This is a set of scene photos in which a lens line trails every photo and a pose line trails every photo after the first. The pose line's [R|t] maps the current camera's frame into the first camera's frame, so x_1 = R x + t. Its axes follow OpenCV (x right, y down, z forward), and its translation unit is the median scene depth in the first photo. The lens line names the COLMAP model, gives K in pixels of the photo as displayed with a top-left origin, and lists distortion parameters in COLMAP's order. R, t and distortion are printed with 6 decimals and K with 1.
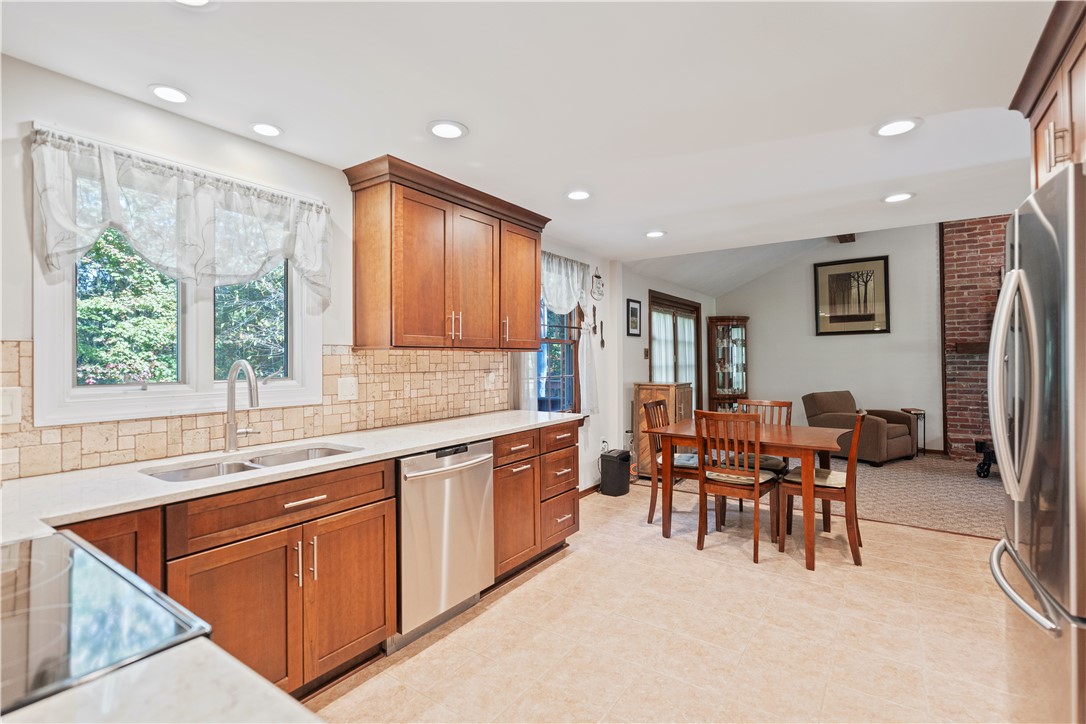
lens RADIAL K [[499.7, 0, 546.1], [0, 499.7, 354.3], [0, 0, 1]] dist [0.005187, -0.001687]
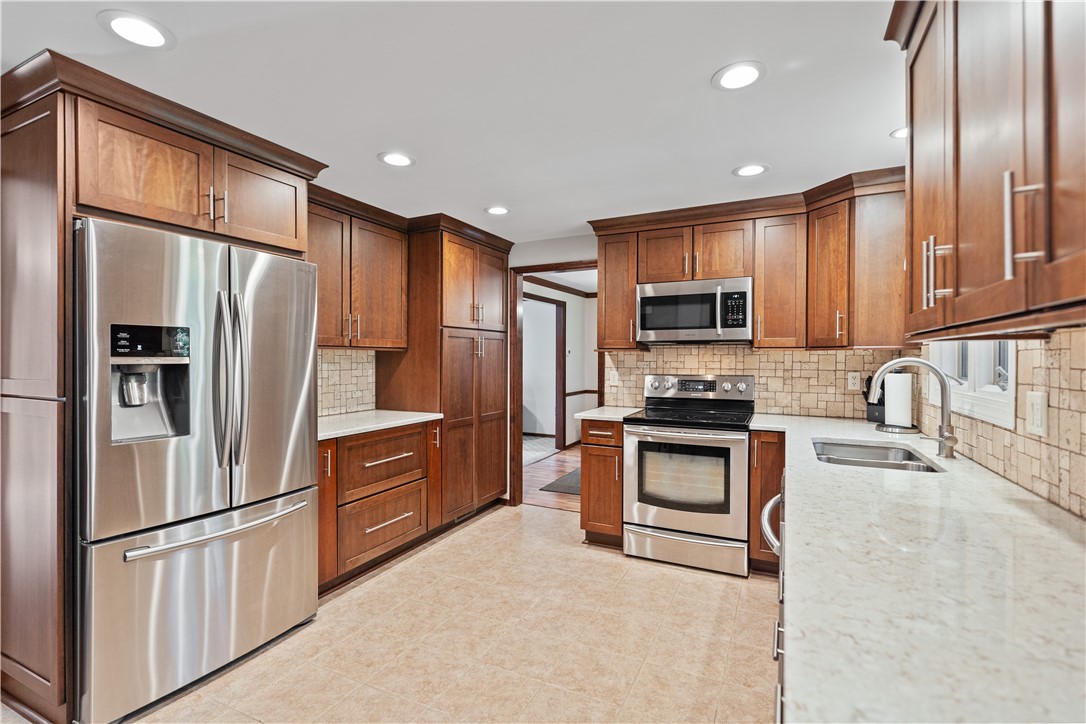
lens RADIAL K [[499.7, 0, 542.2], [0, 499.7, 359.2], [0, 0, 1]] dist [0.005187, -0.001687]
pose [[-0.988610, 0.004844, -0.150424, 0.161283], [0.005855, 0.999963, -0.006279, 0.009855], [0.150388, -0.007089, -0.988602, 1.166671]]
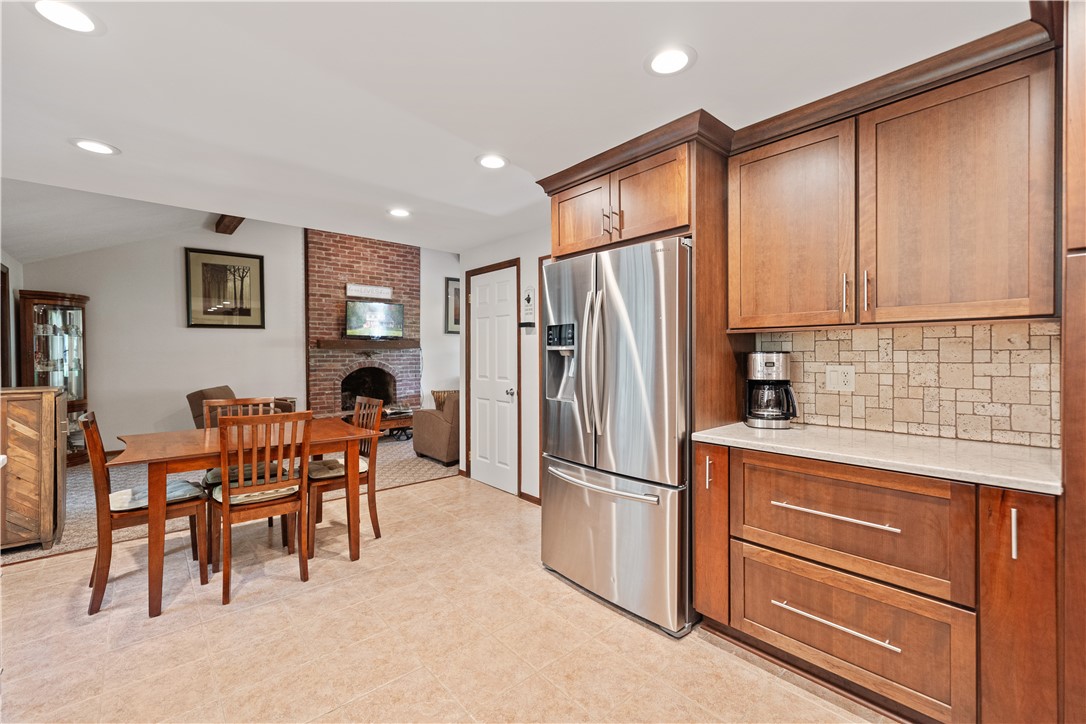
lens RADIAL K [[457.3, 0, 542.1], [0, 457.3, 357.2], [0, 0, 1]] dist [0.001202, -0.000601]
pose [[0.239552, -0.002434, 0.970880, -0.246251], [-0.007796, 0.999960, 0.004431, 0.018415], [-0.970852, -0.008631, 0.239524, 0.395167]]
